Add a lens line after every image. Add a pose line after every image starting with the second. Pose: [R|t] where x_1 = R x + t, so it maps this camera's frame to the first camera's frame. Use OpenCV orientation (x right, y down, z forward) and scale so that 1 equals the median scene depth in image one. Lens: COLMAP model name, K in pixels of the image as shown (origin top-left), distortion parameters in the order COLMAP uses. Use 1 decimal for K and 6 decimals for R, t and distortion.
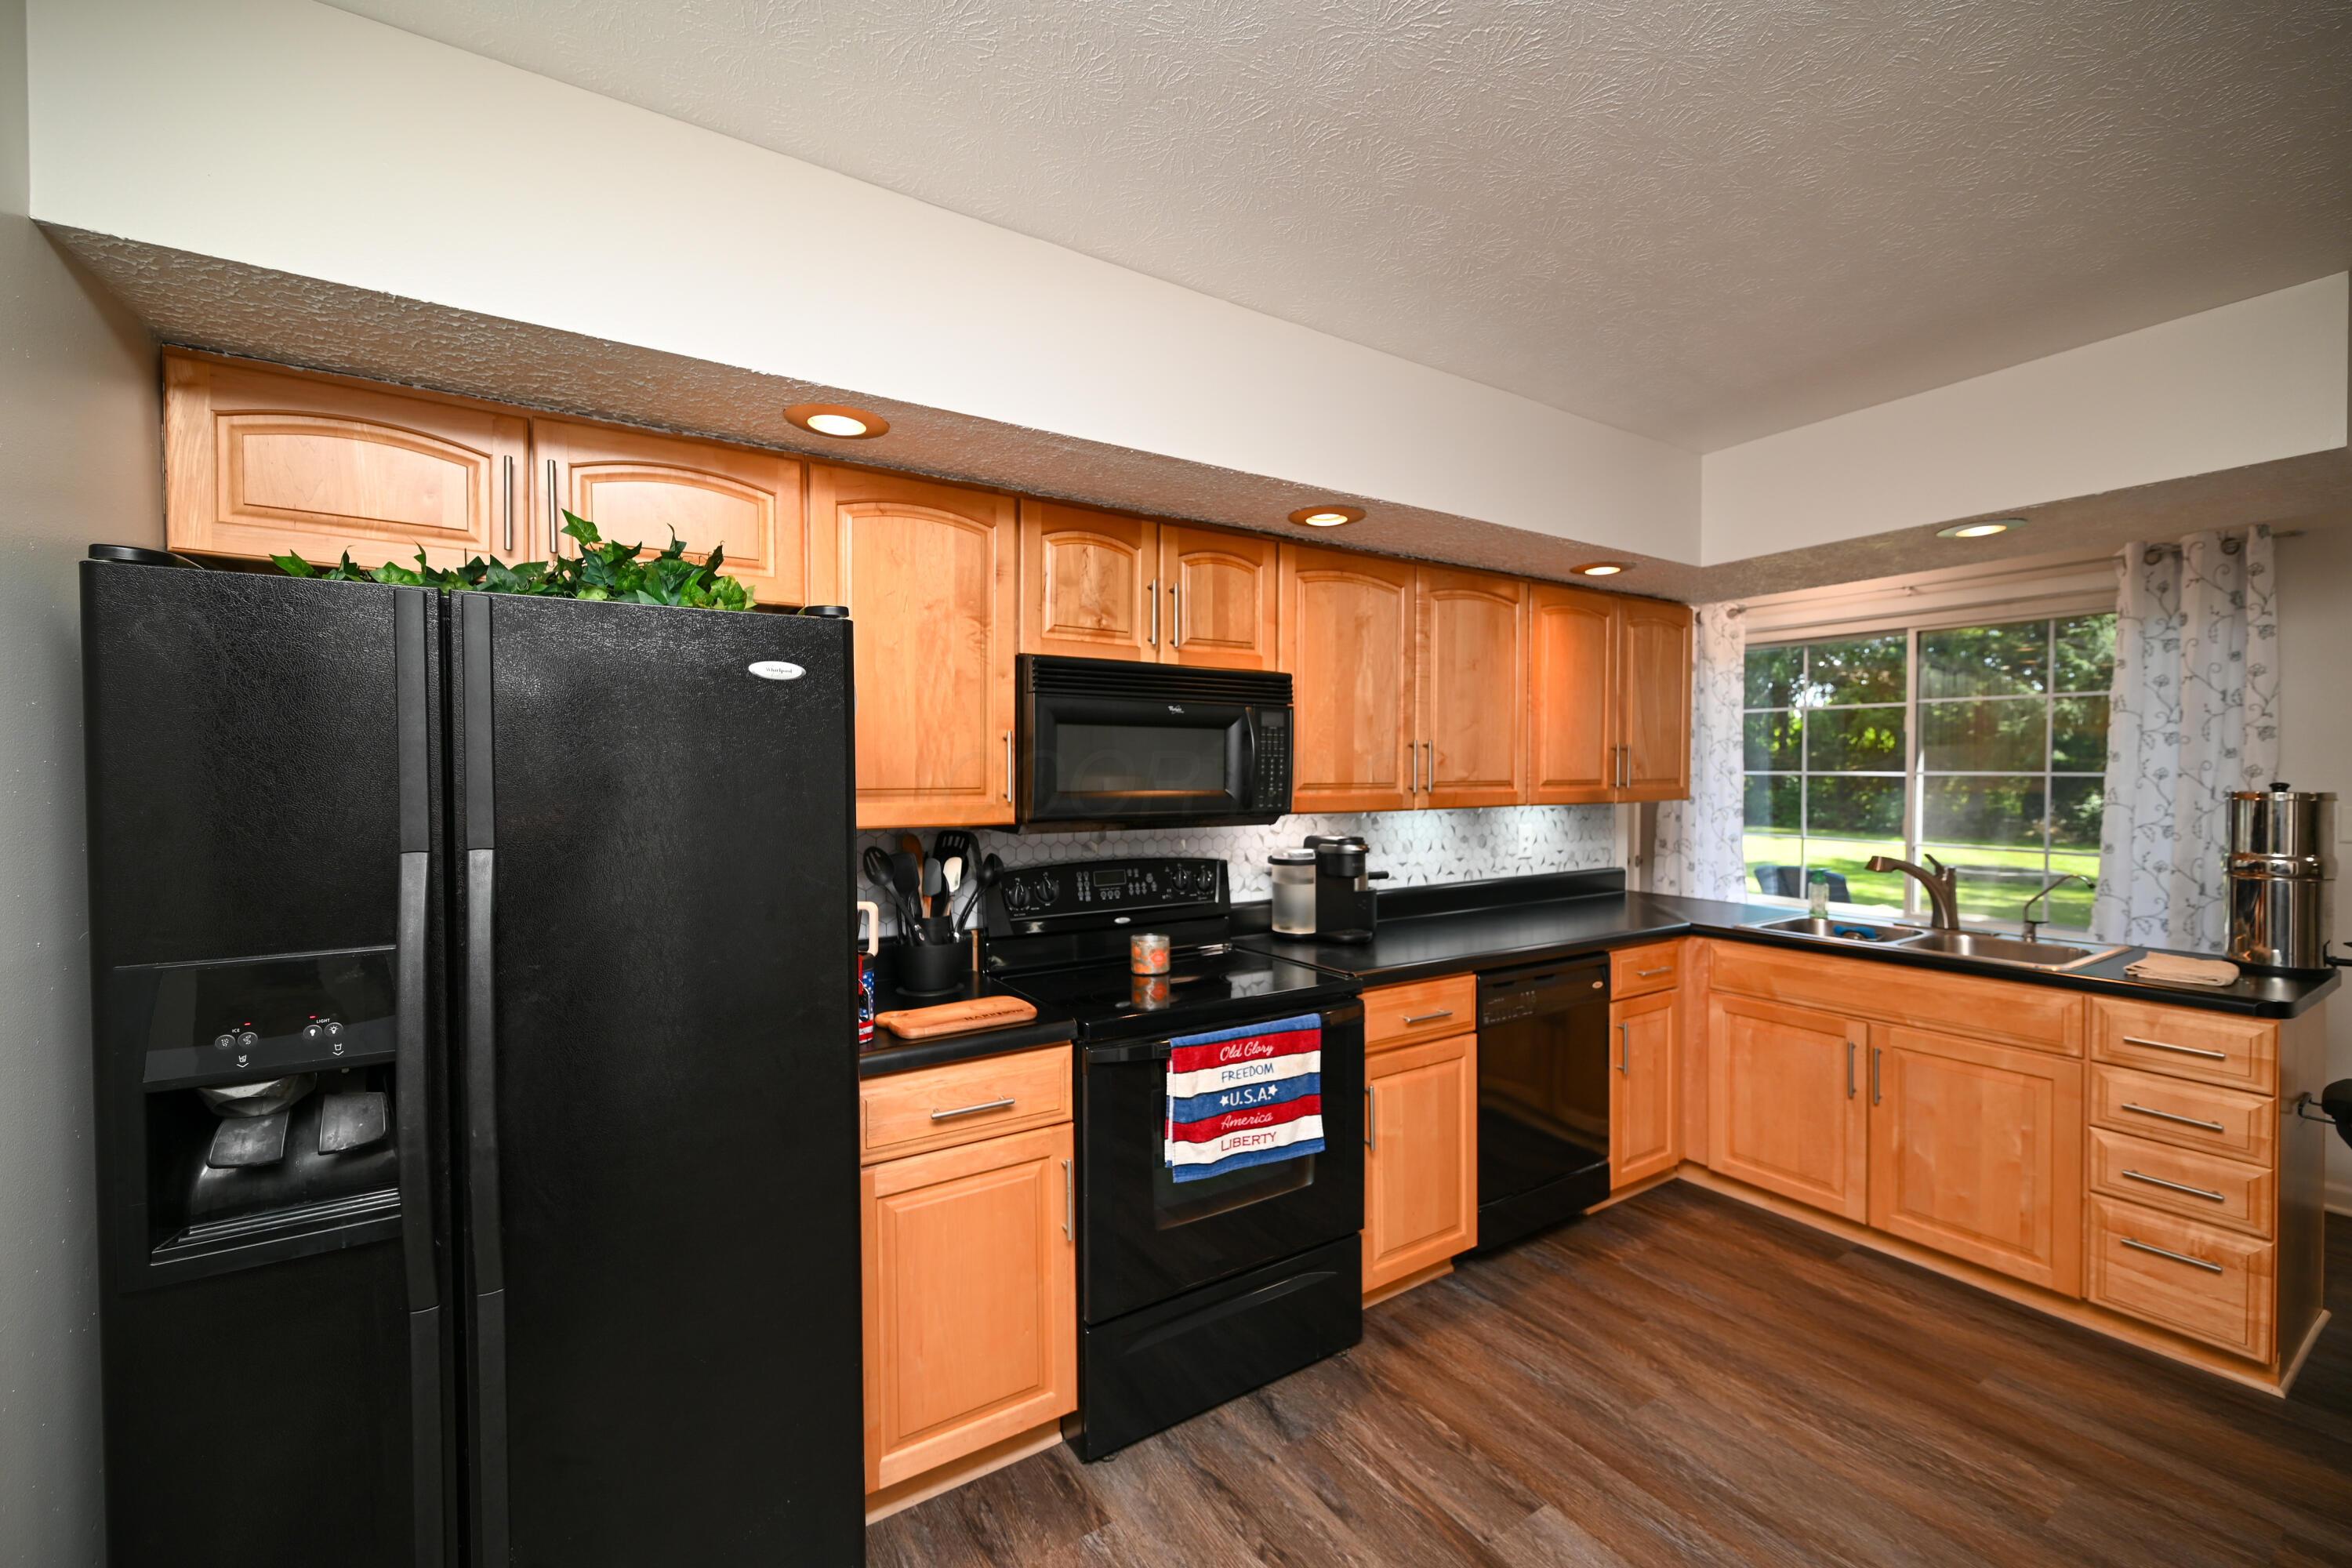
lens RADIAL K [[920.6, 0, 1173.9], [0, 920.6, 785.8], [0, 0, 1]] dist [-0.003148, -0.000433]
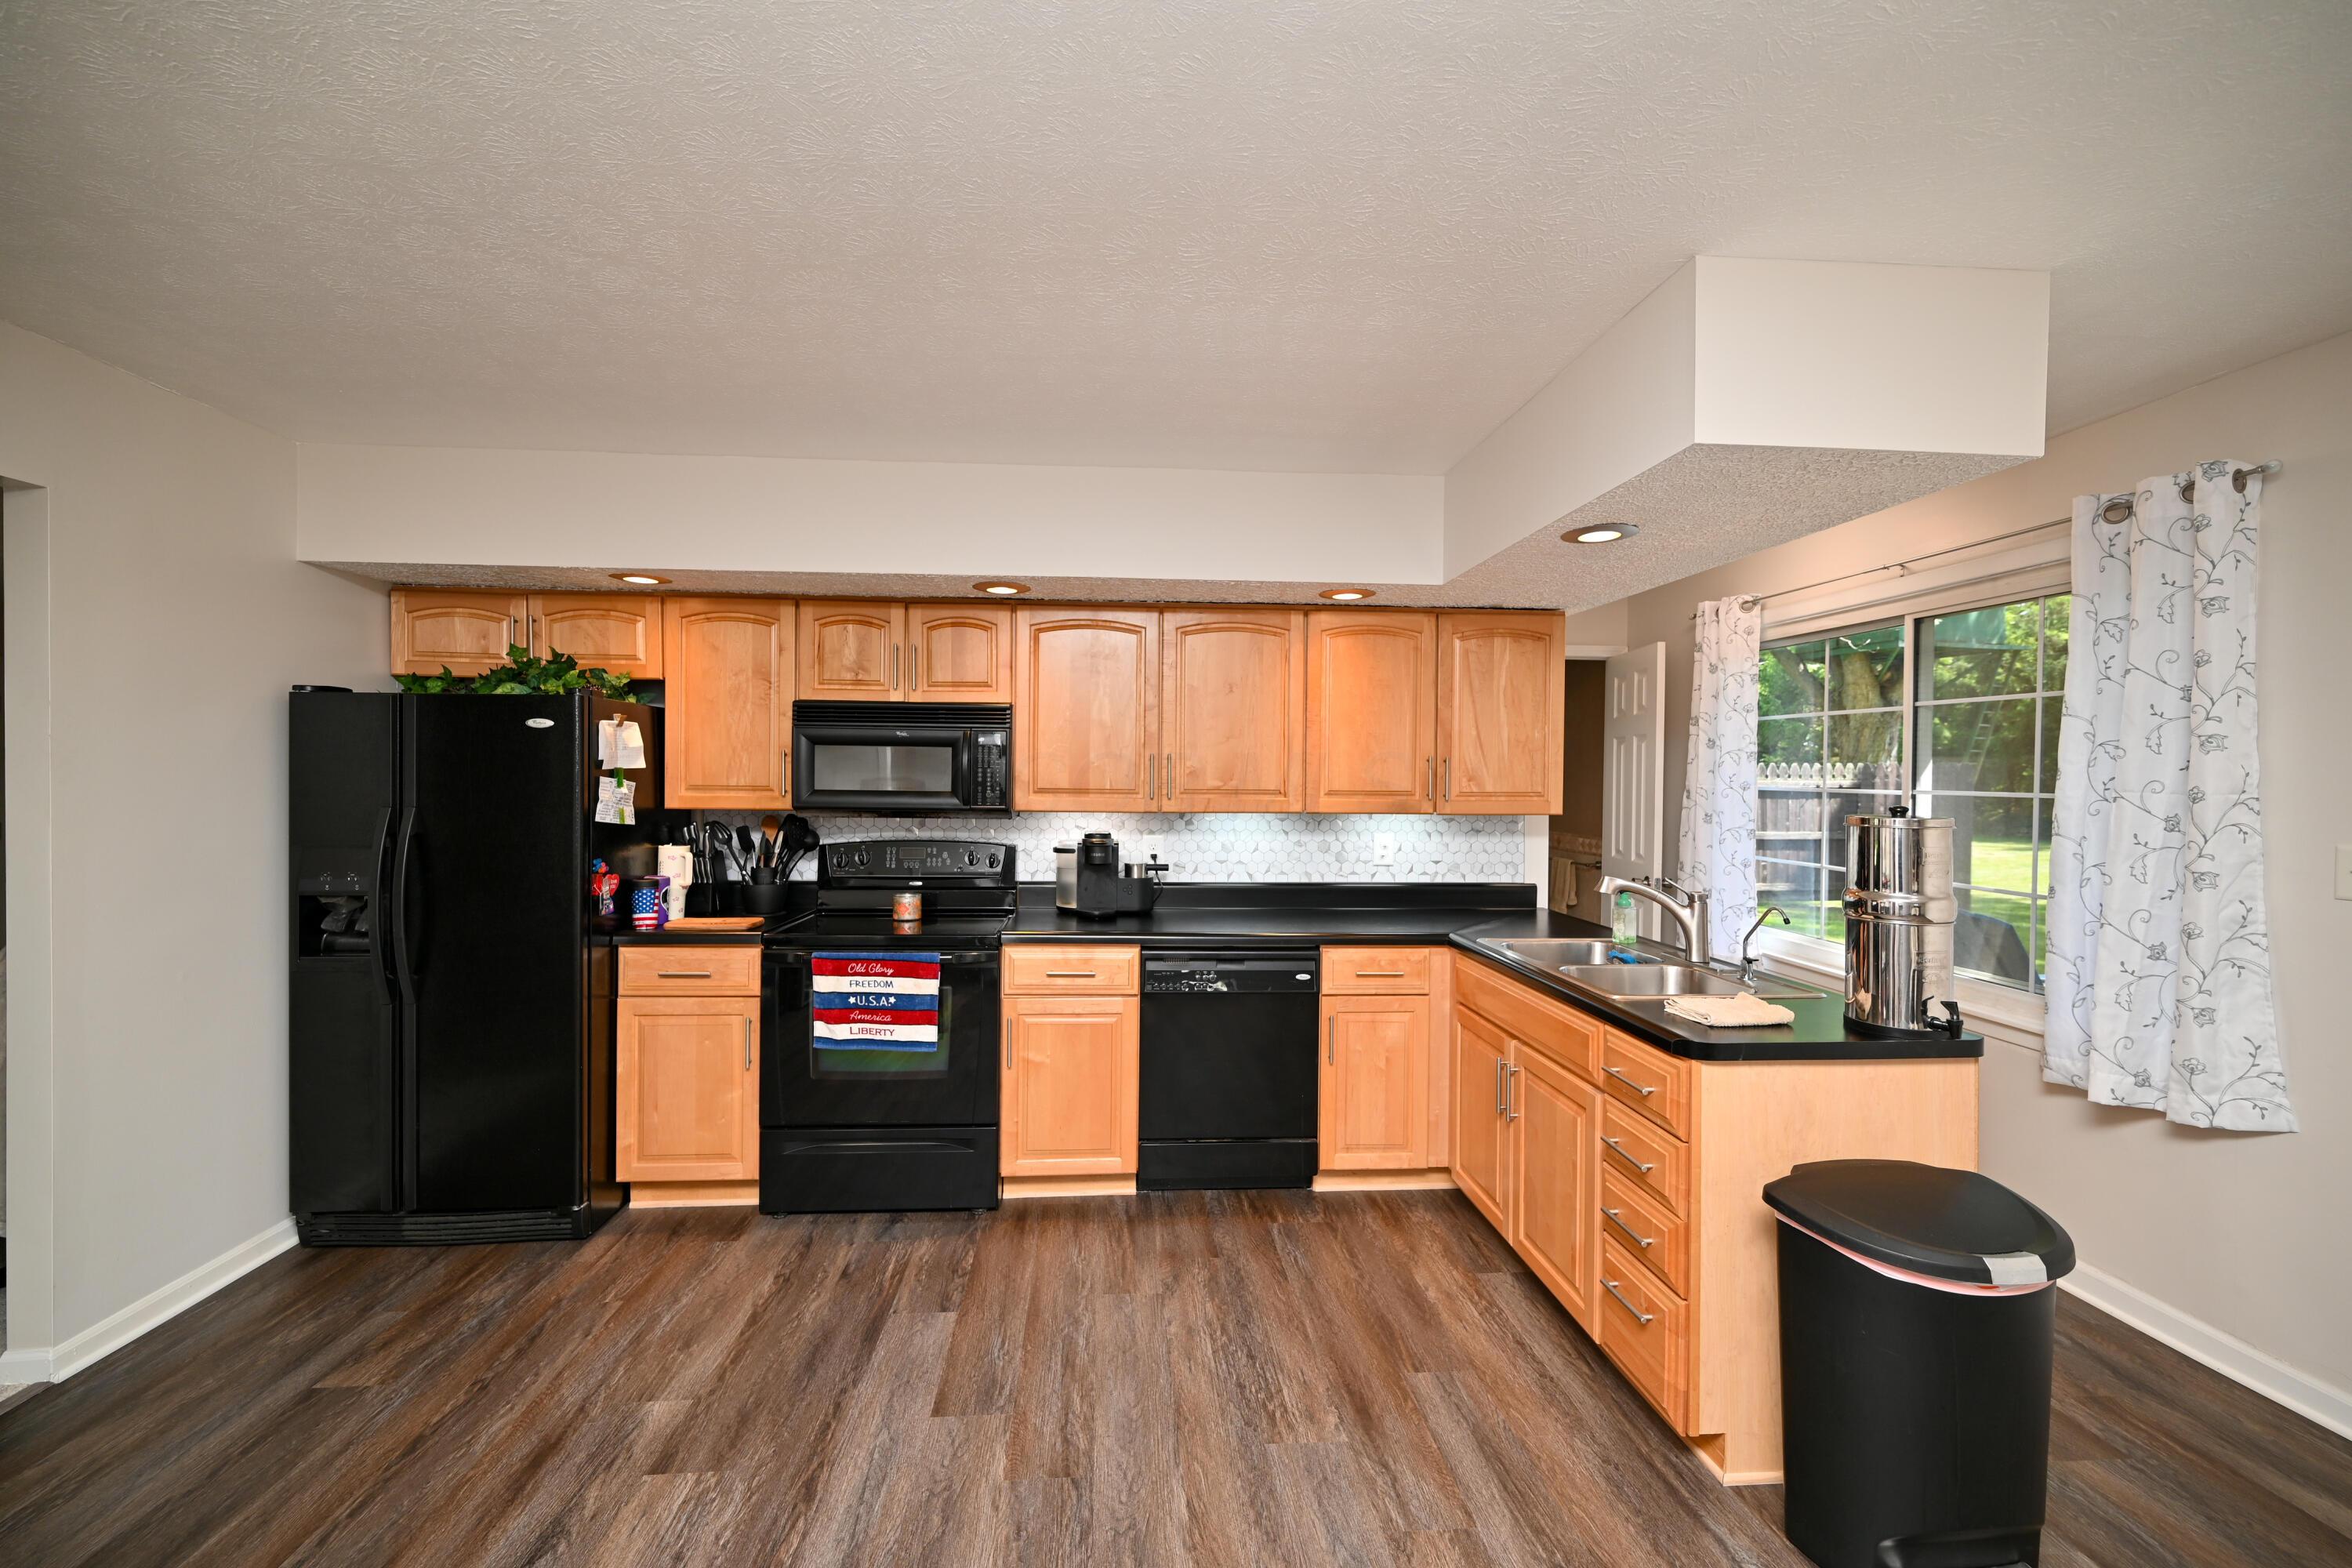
lens RADIAL K [[920.6, 0, 1162.5], [0, 920.6, 780.1], [0, 0, 1]] dist [-0.003148, -0.000433]
pose [[0.880749, 0.013713, -0.473384, 1.102951], [-0.019338, 0.999788, -0.007018, -0.009887], [0.473188, 0.015335, 0.880828, -0.067612]]
